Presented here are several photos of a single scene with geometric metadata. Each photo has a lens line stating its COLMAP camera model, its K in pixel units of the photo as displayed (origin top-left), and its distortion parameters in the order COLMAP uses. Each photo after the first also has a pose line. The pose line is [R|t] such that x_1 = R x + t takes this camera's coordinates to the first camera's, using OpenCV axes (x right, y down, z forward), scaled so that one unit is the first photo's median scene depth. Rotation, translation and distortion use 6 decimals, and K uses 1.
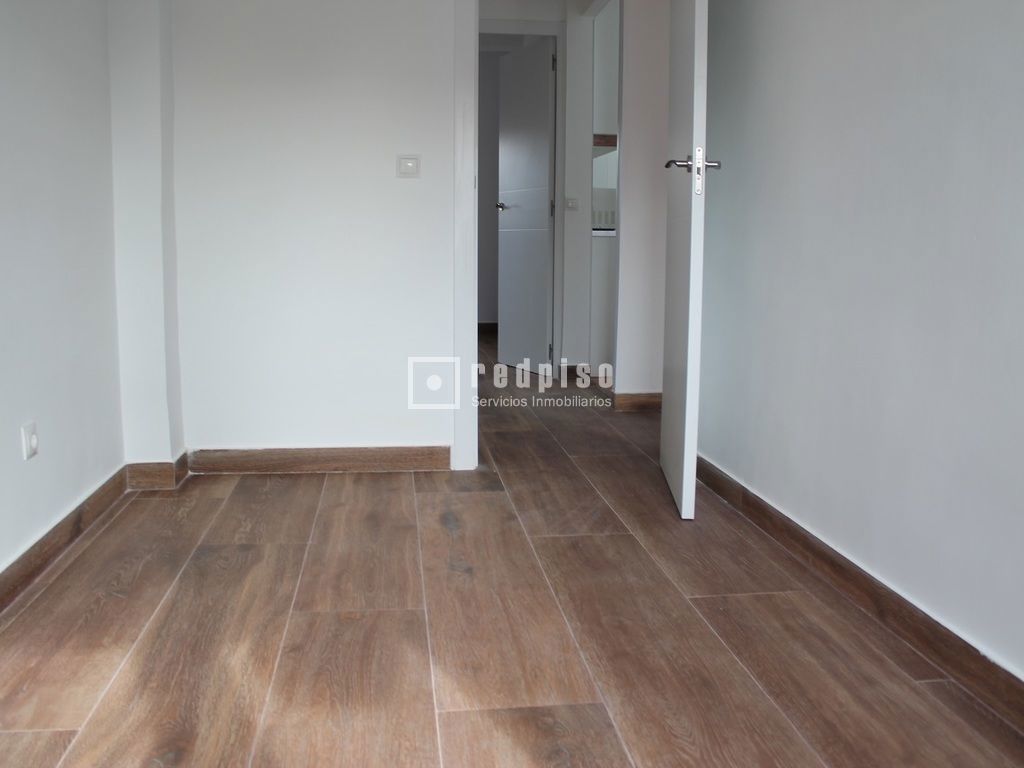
lens RADIAL K [[1014.9, 0, 512.0], [0, 1014.9, 384.0], [0, 0, 1]] dist [-0.012064, -0.006012]
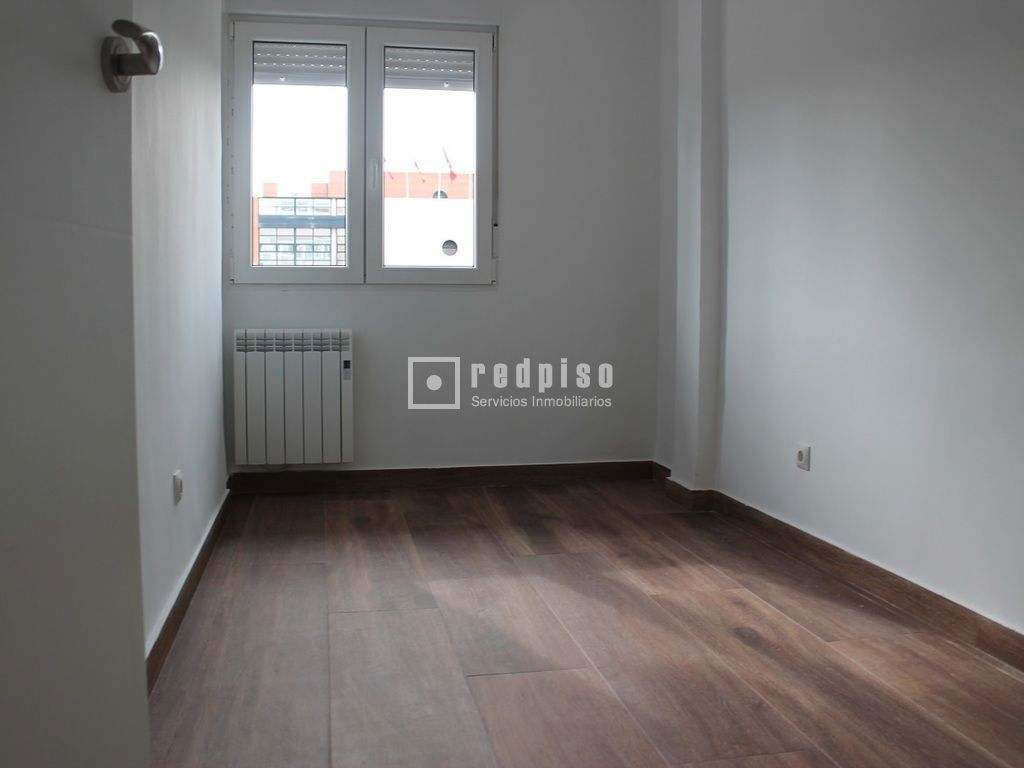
lens RADIAL K [[1014.9, 0, 512.0], [0, 1014.9, 384.0], [0, 0, 1]] dist [-0.012064, -0.006012]
pose [[-0.997665, 0.001513, -0.068288, 0.109911], [-0.013528, 0.975575, 0.219250, -0.290721], [0.066952, 0.219662, -0.973276, 1.969990]]
